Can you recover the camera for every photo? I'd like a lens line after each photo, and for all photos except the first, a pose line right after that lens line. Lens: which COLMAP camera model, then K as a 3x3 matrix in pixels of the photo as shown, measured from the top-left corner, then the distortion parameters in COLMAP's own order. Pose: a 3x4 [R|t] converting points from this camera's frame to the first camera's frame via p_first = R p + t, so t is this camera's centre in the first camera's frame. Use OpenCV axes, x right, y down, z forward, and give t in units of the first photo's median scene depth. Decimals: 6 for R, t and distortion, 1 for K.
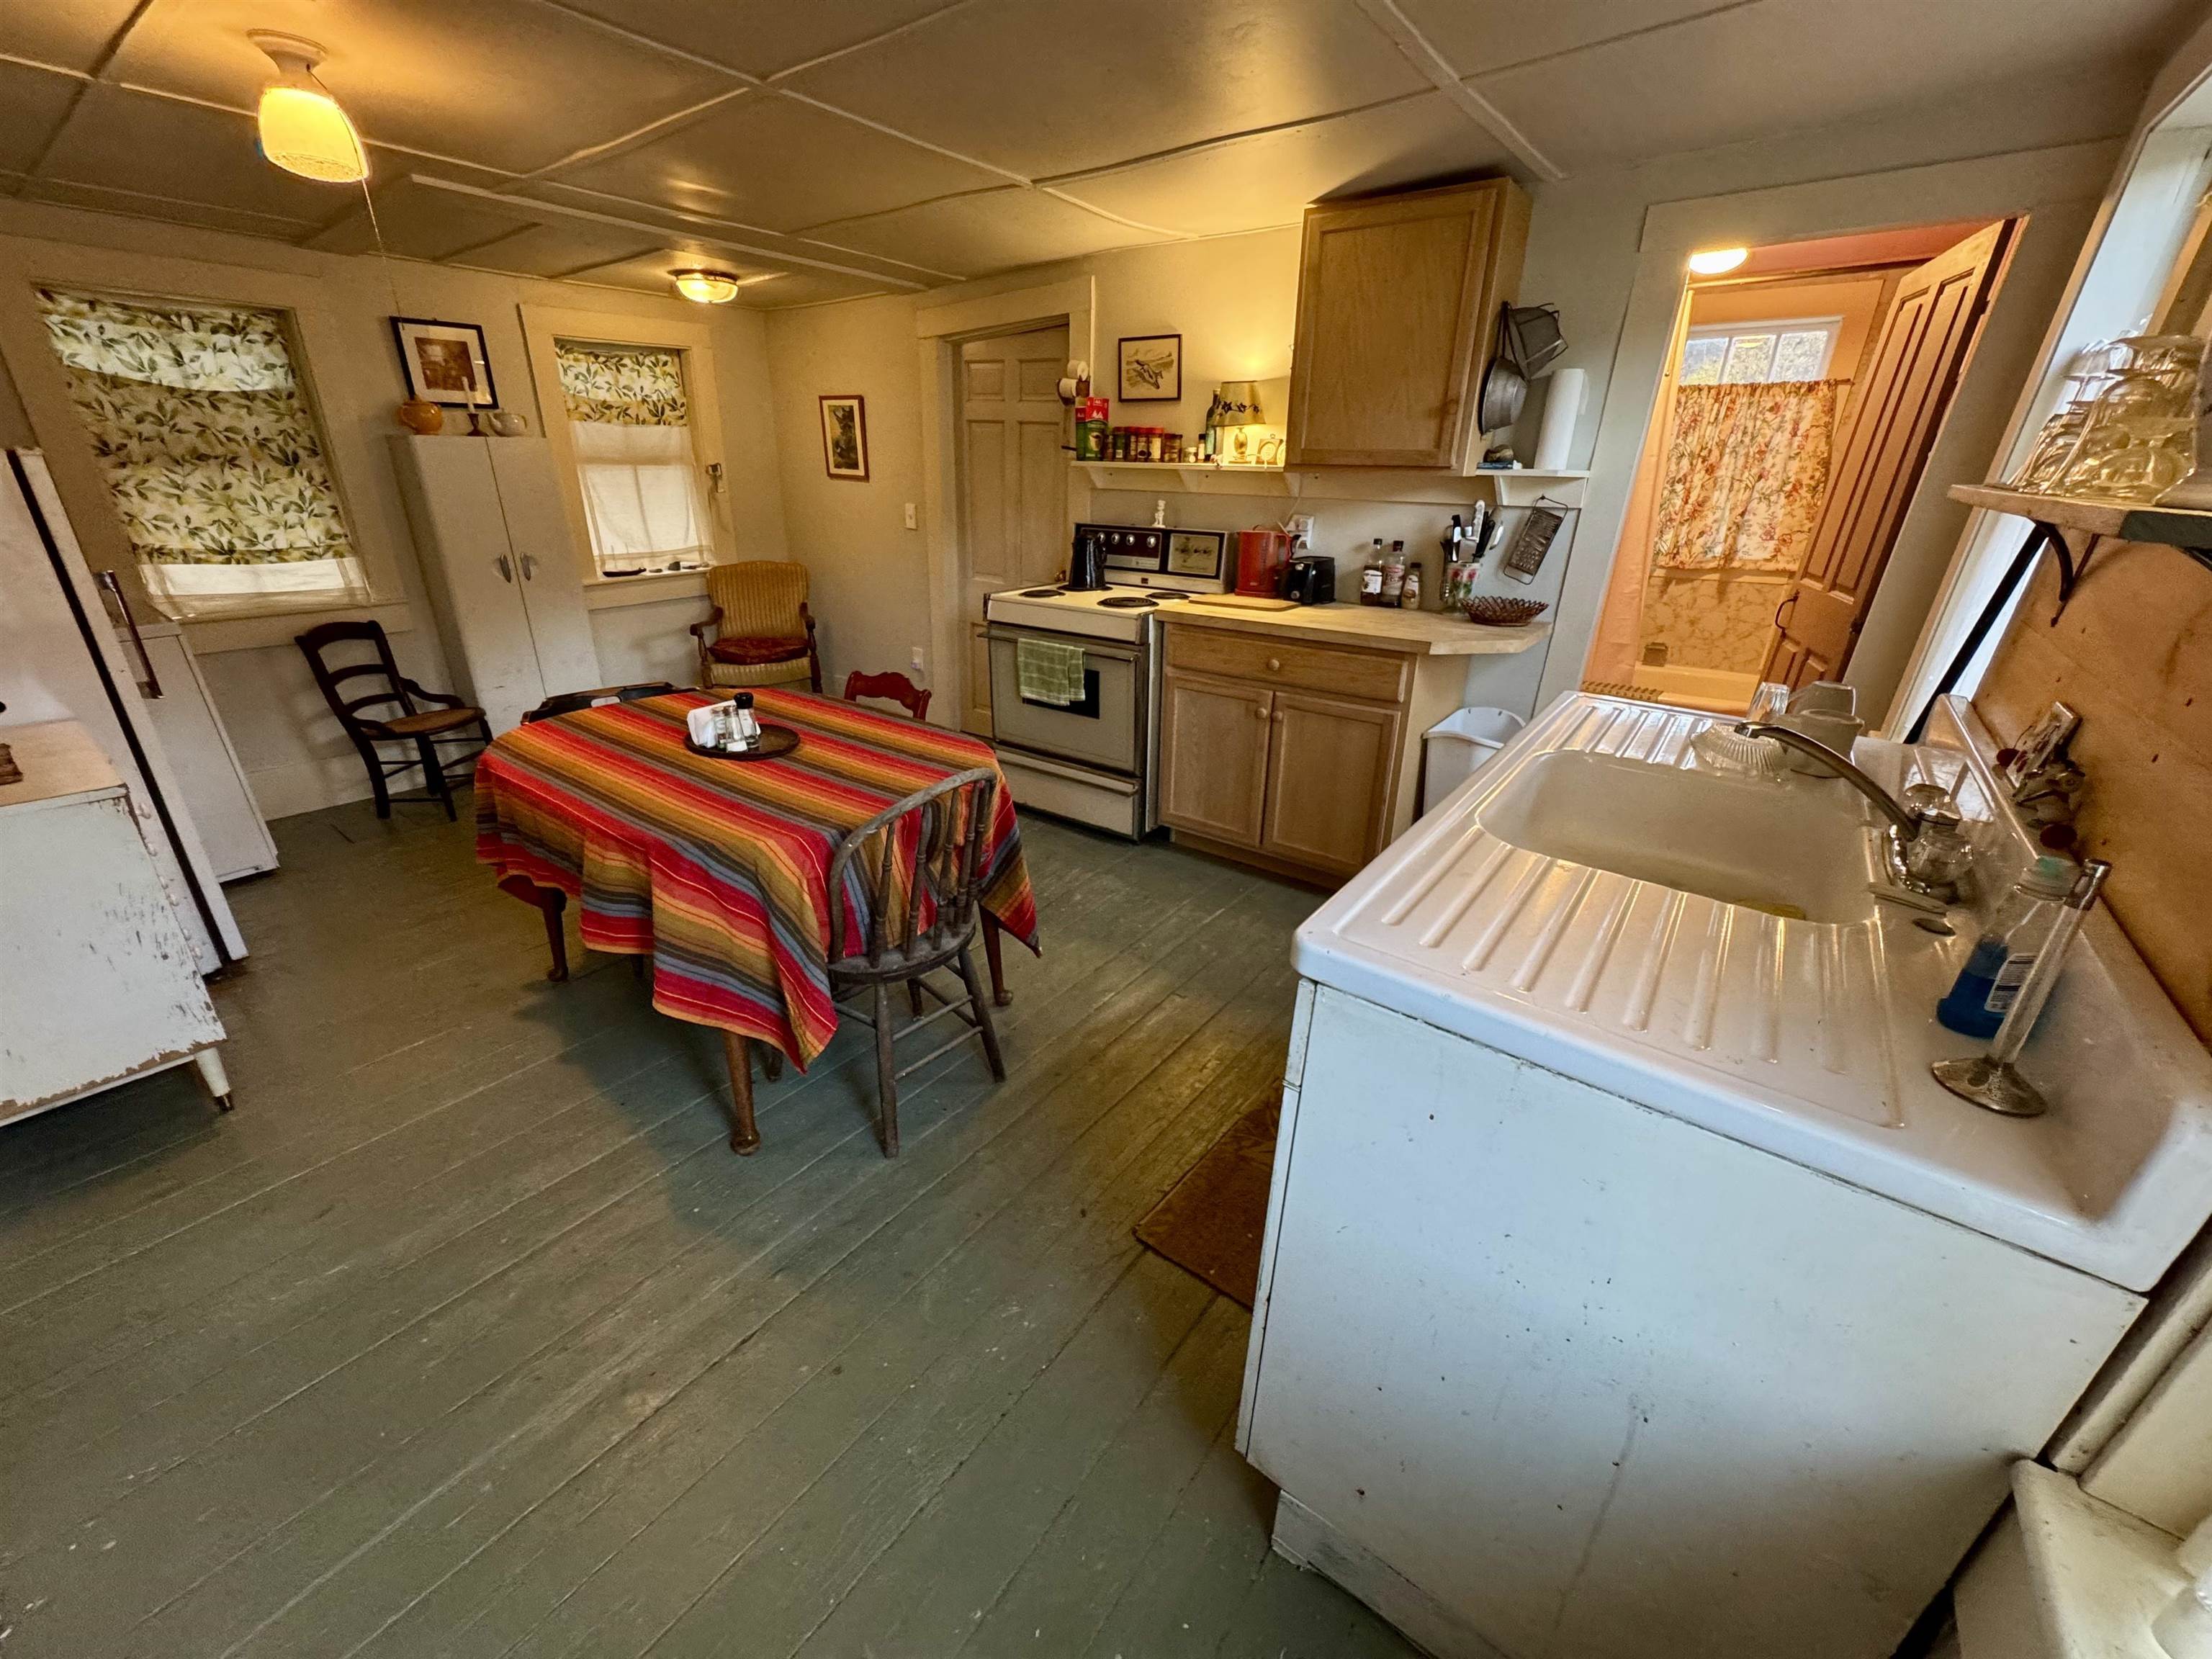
lens RADIAL K [[877.5, 0, 1106.0], [0, 877.5, 829.5], [0, 0, 1]] dist [-0.002456, 0.000638]
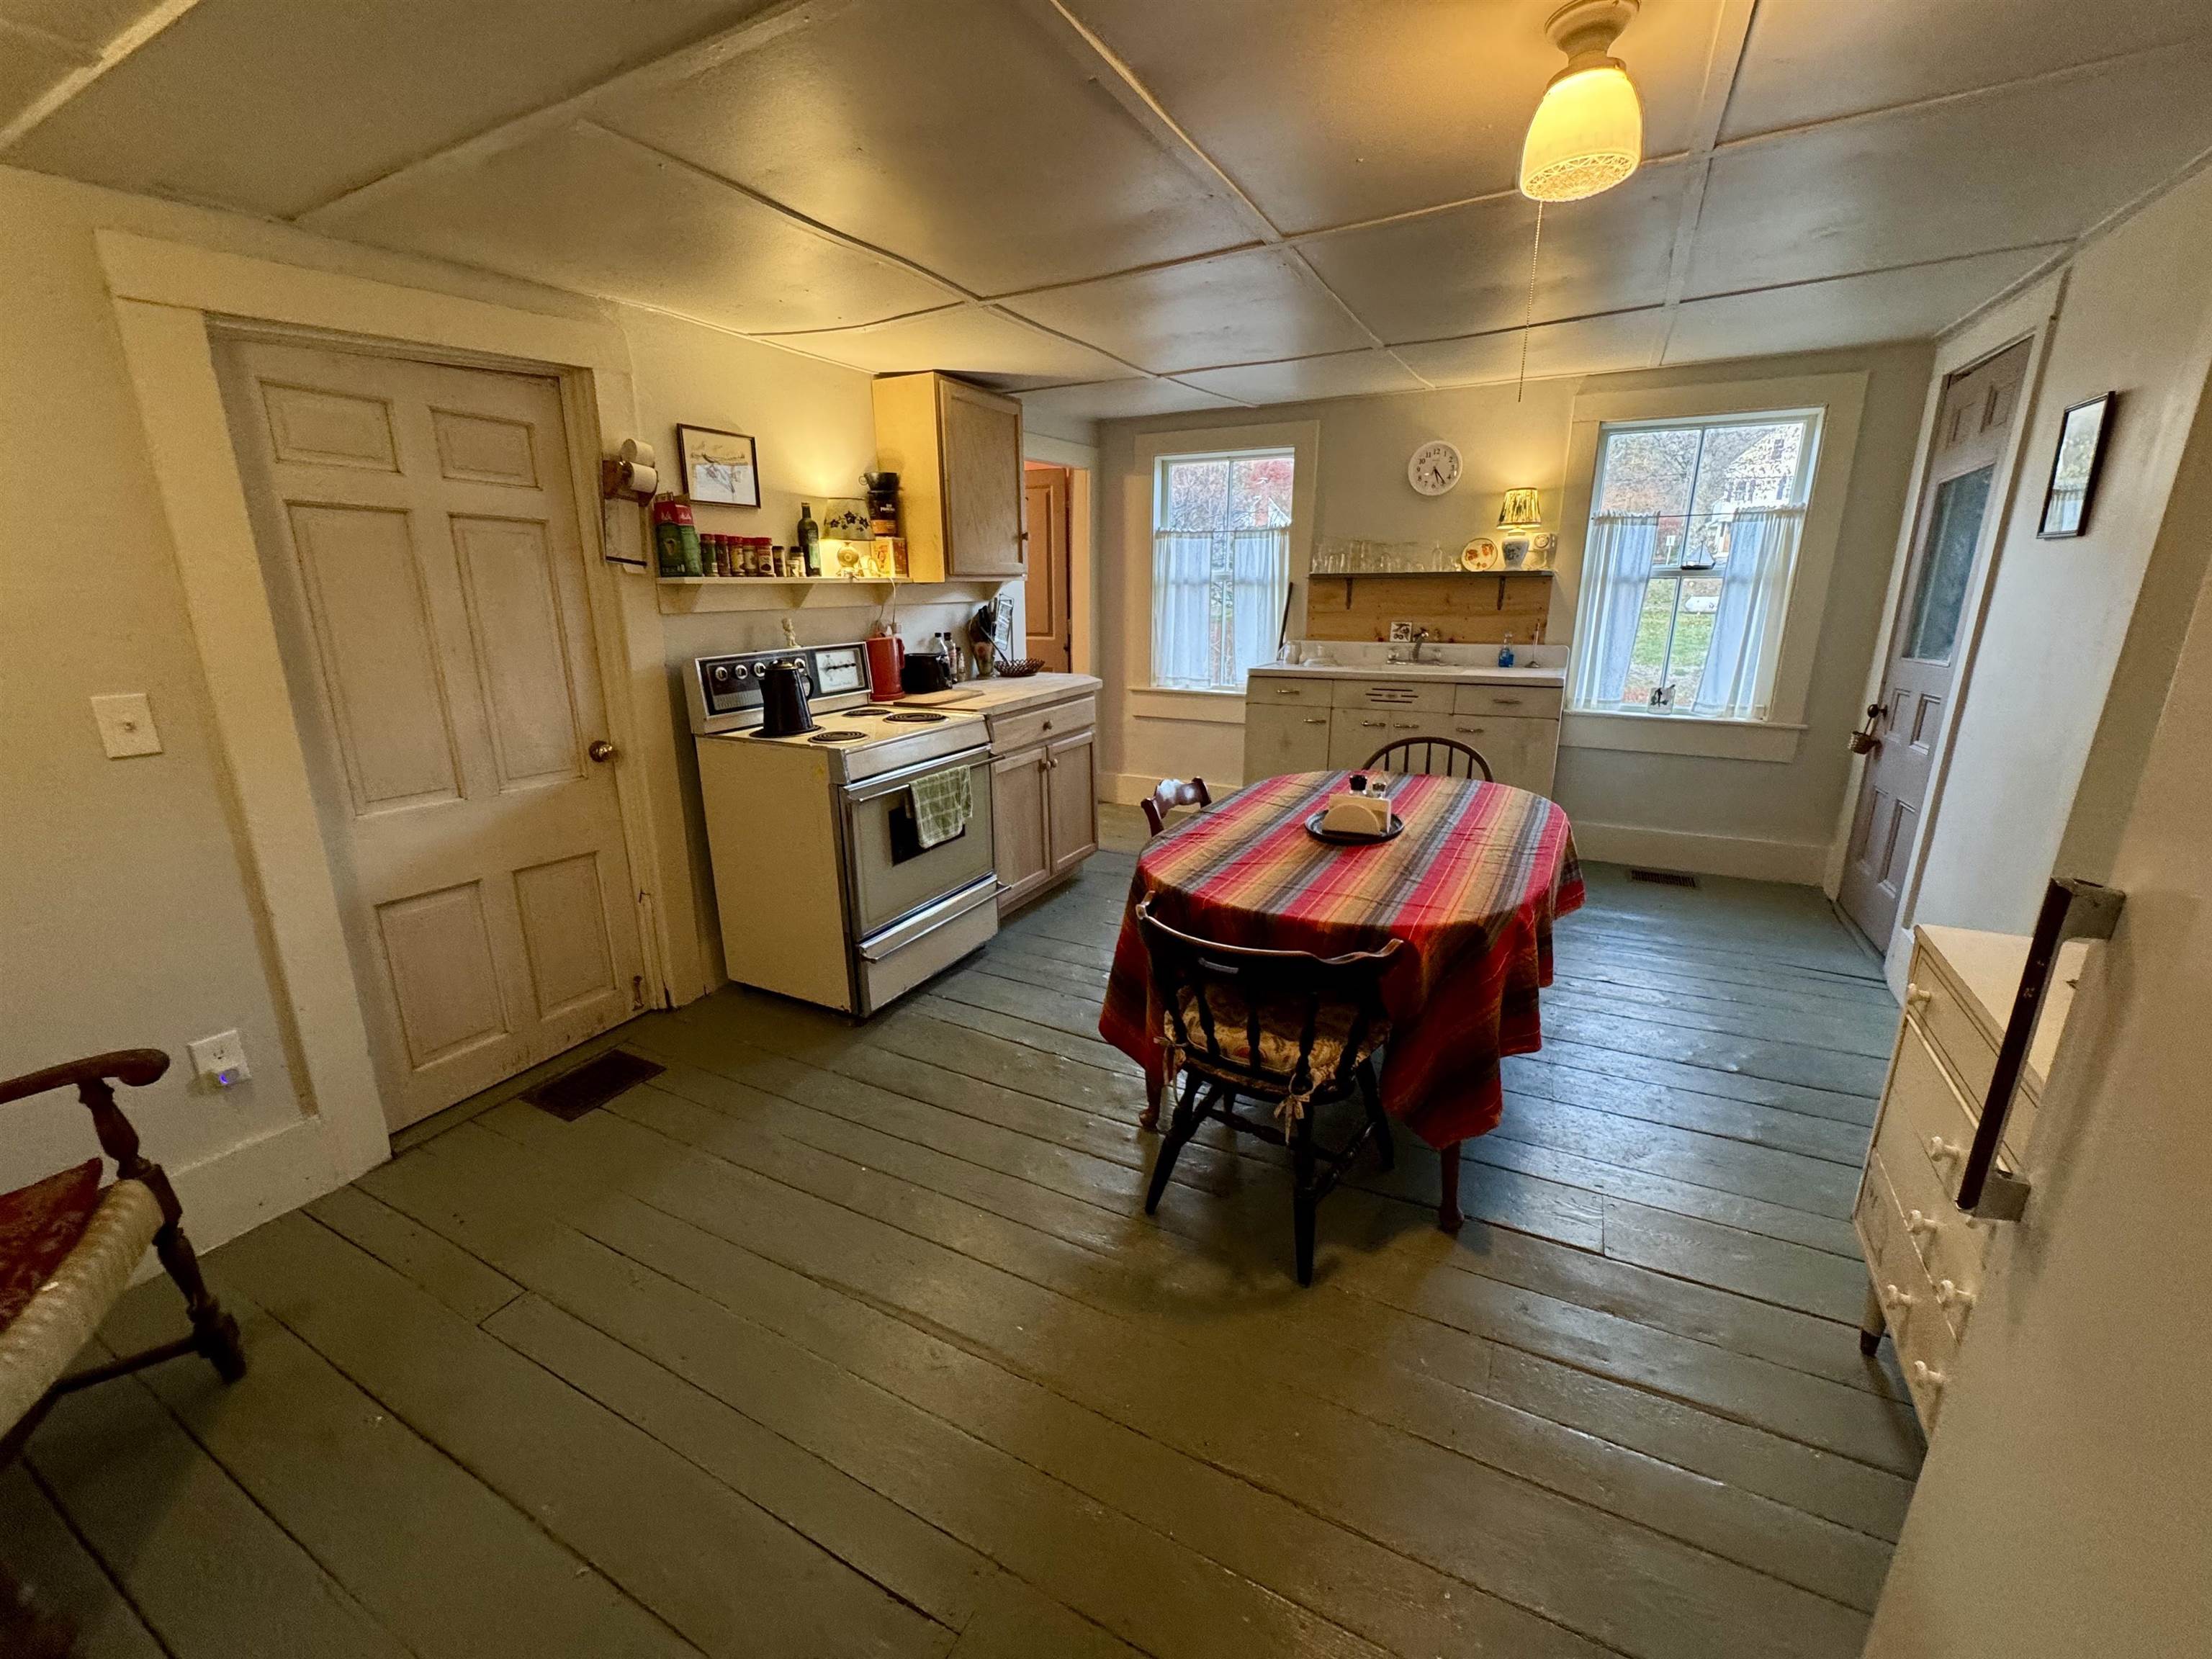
lens RADIAL K [[877.5, 0, 1106.0], [0, 877.5, 829.5], [0, 0, 1]] dist [-0.002456, 0.000638]
pose [[-0.154557, -0.279079, 0.947748, -0.912740], [0.398163, 0.860332, 0.318269, -0.366692], [-0.904201, 0.426549, -0.021851, 0.870946]]
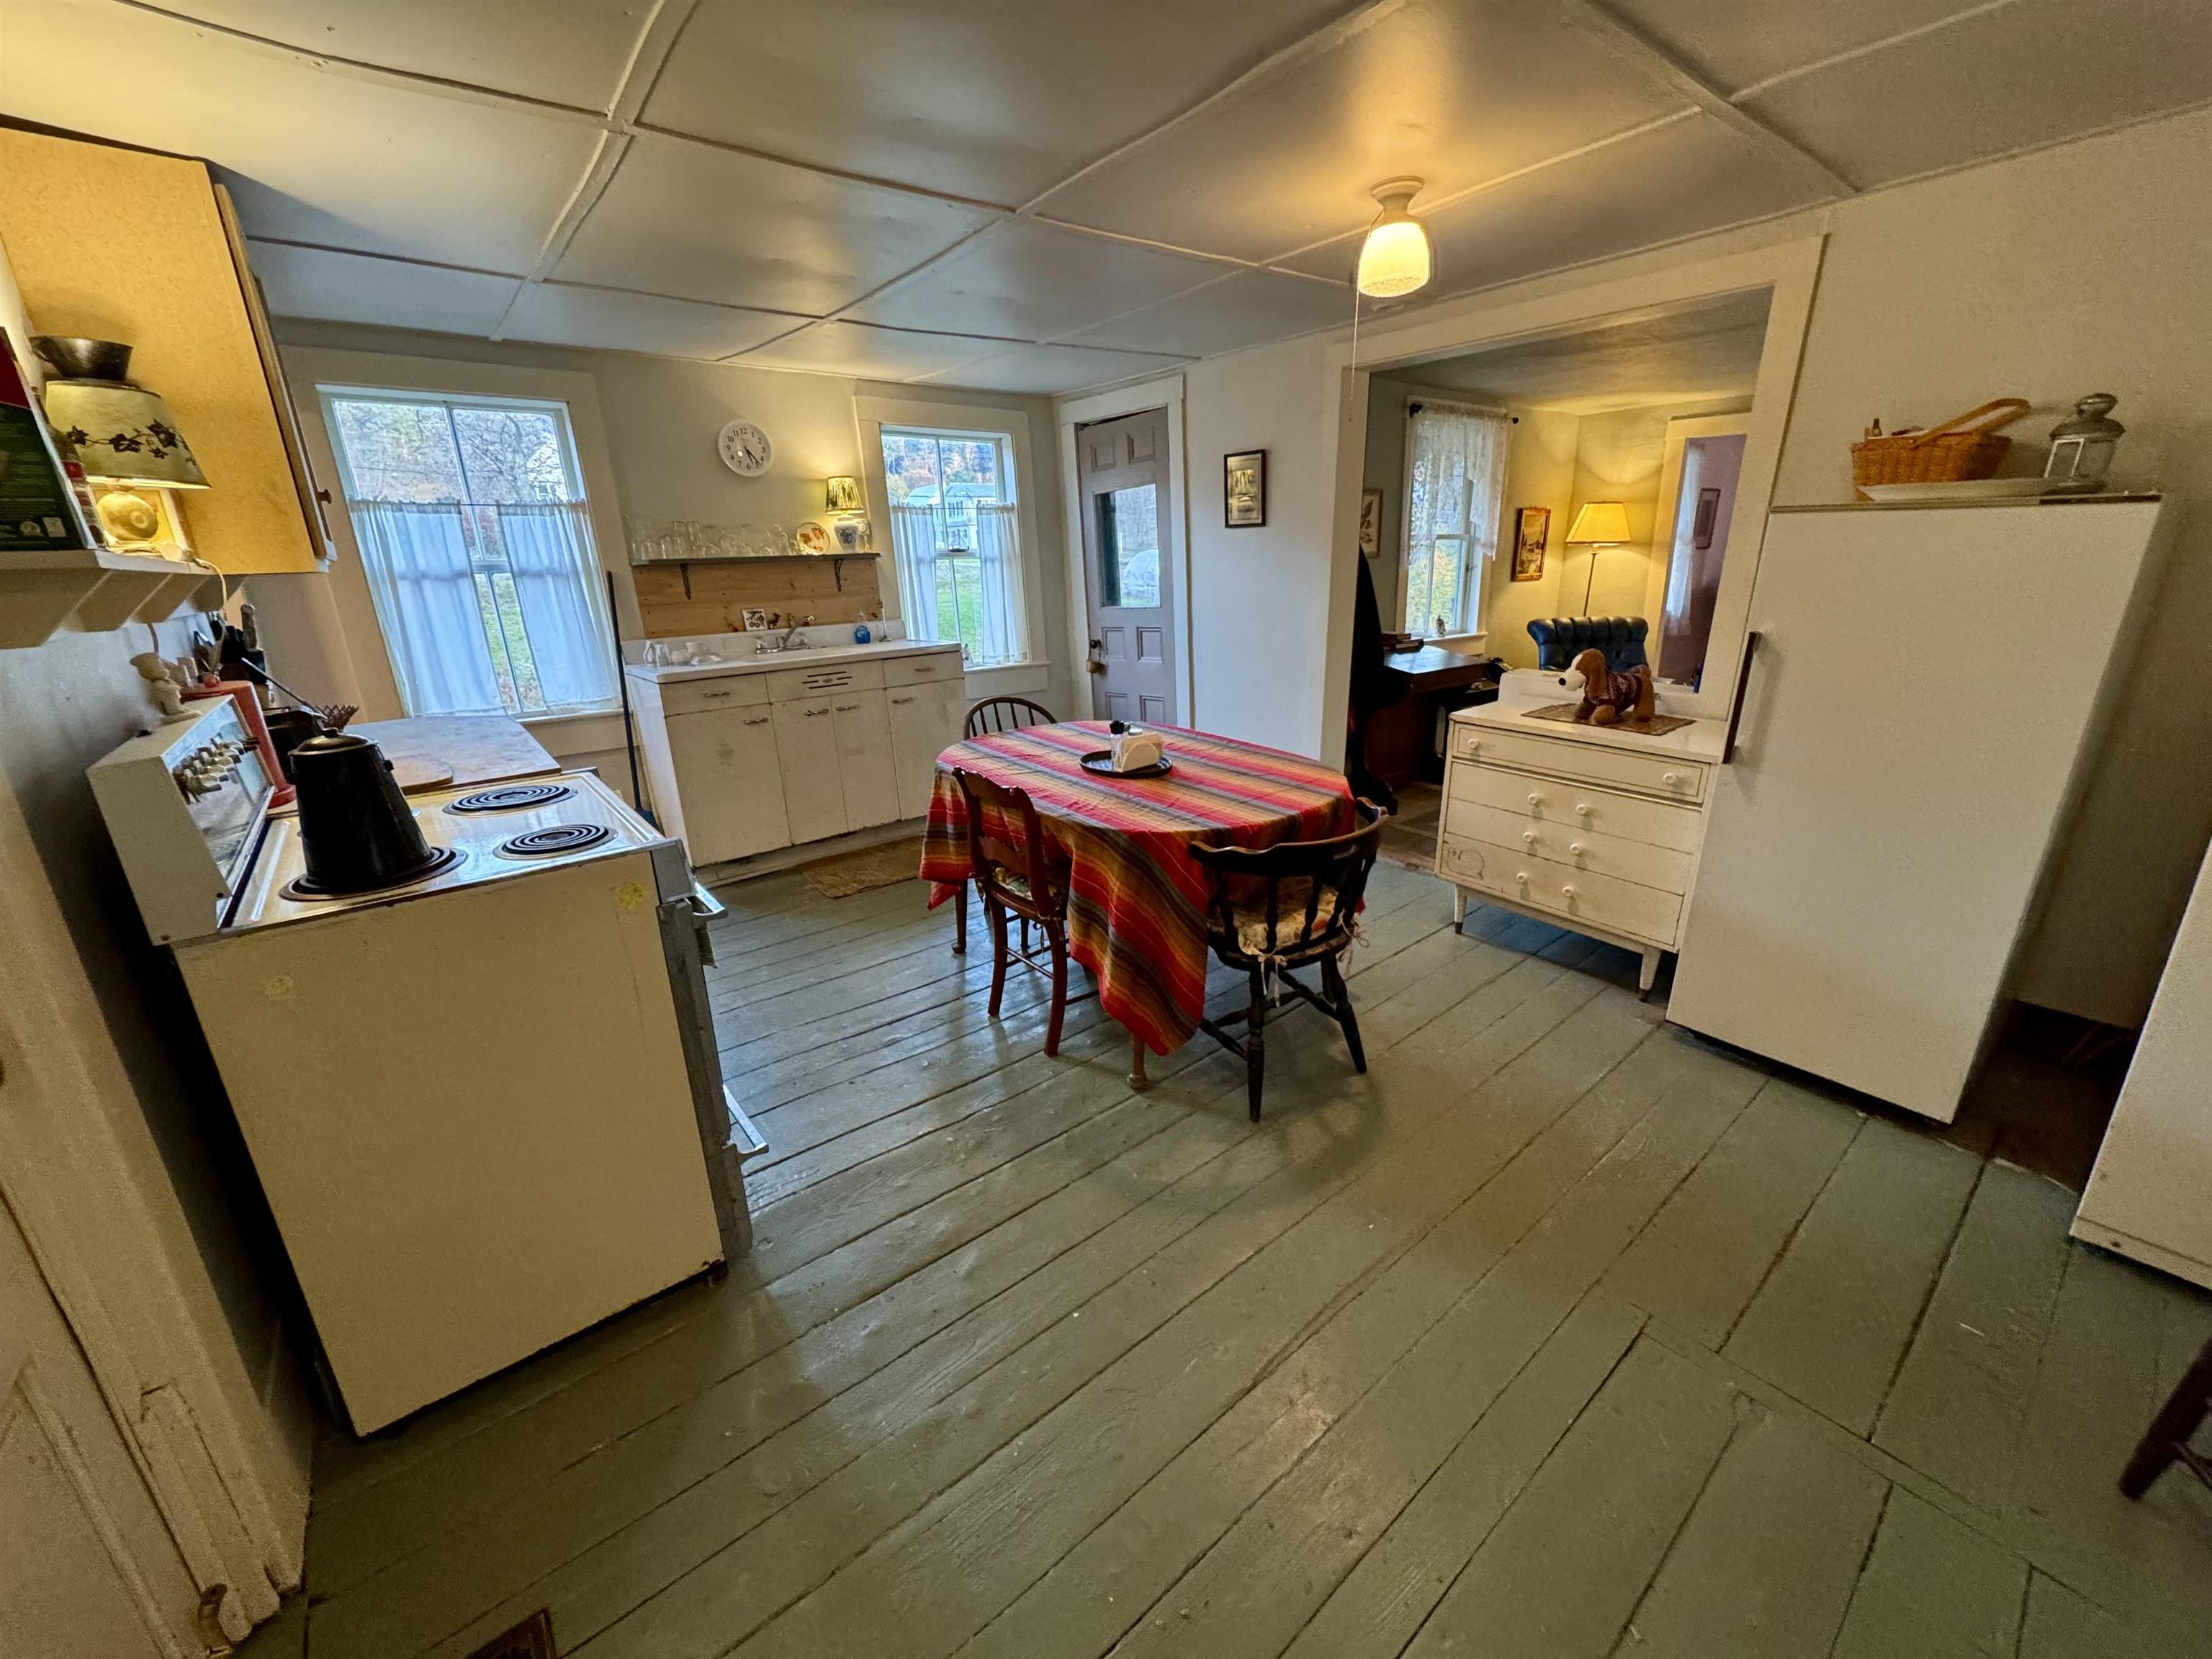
lens RADIAL K [[877.5, 0, 1106.0], [0, 877.5, 829.5], [0, 0, 1]] dist [-0.002456, 0.000638]
pose [[-0.968538, -0.055770, 0.242537, -0.459598], [0.116940, 0.758285, 0.641349, -0.542453], [-0.219680, 0.649533, -0.727906, 1.307851]]
